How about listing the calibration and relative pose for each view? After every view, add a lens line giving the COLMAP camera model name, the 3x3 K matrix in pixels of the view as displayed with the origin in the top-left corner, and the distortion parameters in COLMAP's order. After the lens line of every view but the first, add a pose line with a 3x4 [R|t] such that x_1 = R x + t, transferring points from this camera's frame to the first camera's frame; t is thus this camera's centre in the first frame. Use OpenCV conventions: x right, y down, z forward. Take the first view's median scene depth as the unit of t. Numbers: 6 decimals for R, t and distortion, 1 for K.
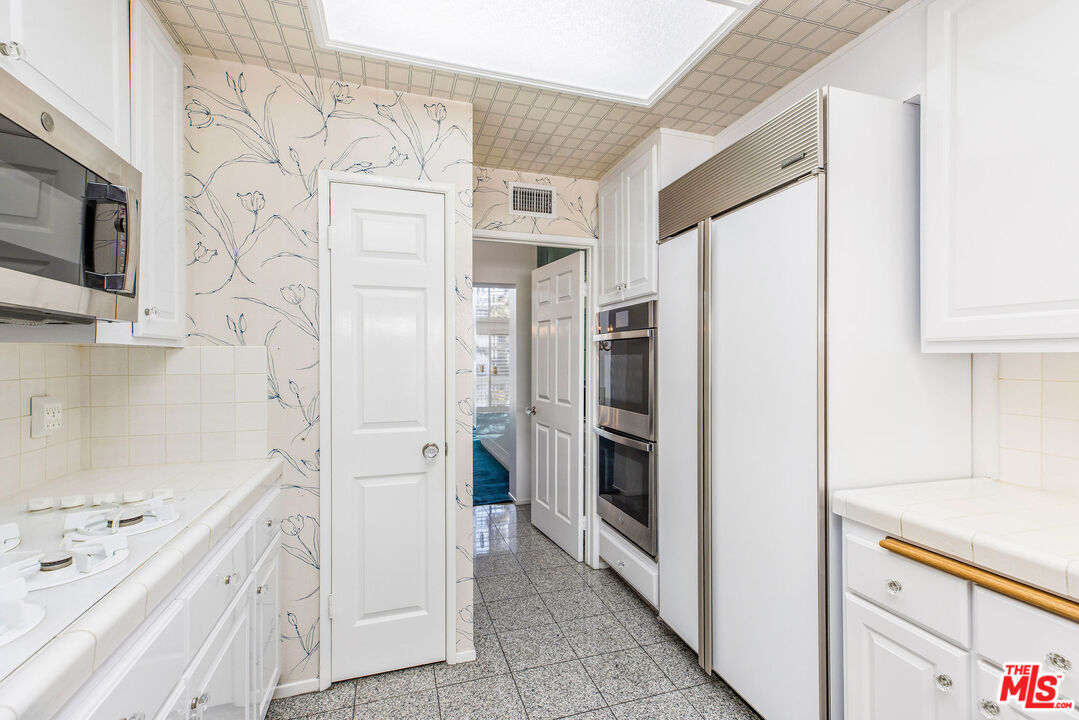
lens RADIAL K [[467.8, 0, 536.9], [0, 467.8, 363.0], [0, 0, 1]] dist [0.012408, -0.000016]
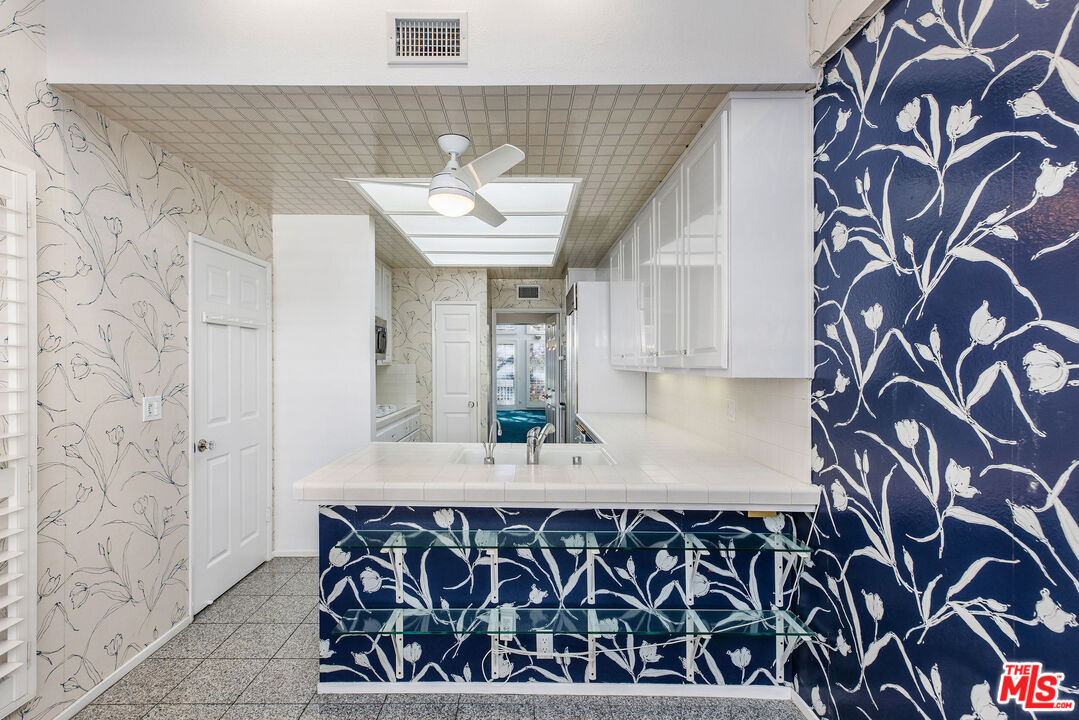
lens RADIAL K [[467.8, 0, 536.9], [0, 467.8, 363.0], [0, 0, 1]] dist [0.012408, -0.000016]
pose [[0.965616, -0.003495, -0.259950, 0.850570], [0.000889, 0.999948, -0.010144, -0.013812], [0.259972, 0.009564, 0.965569, -1.507779]]
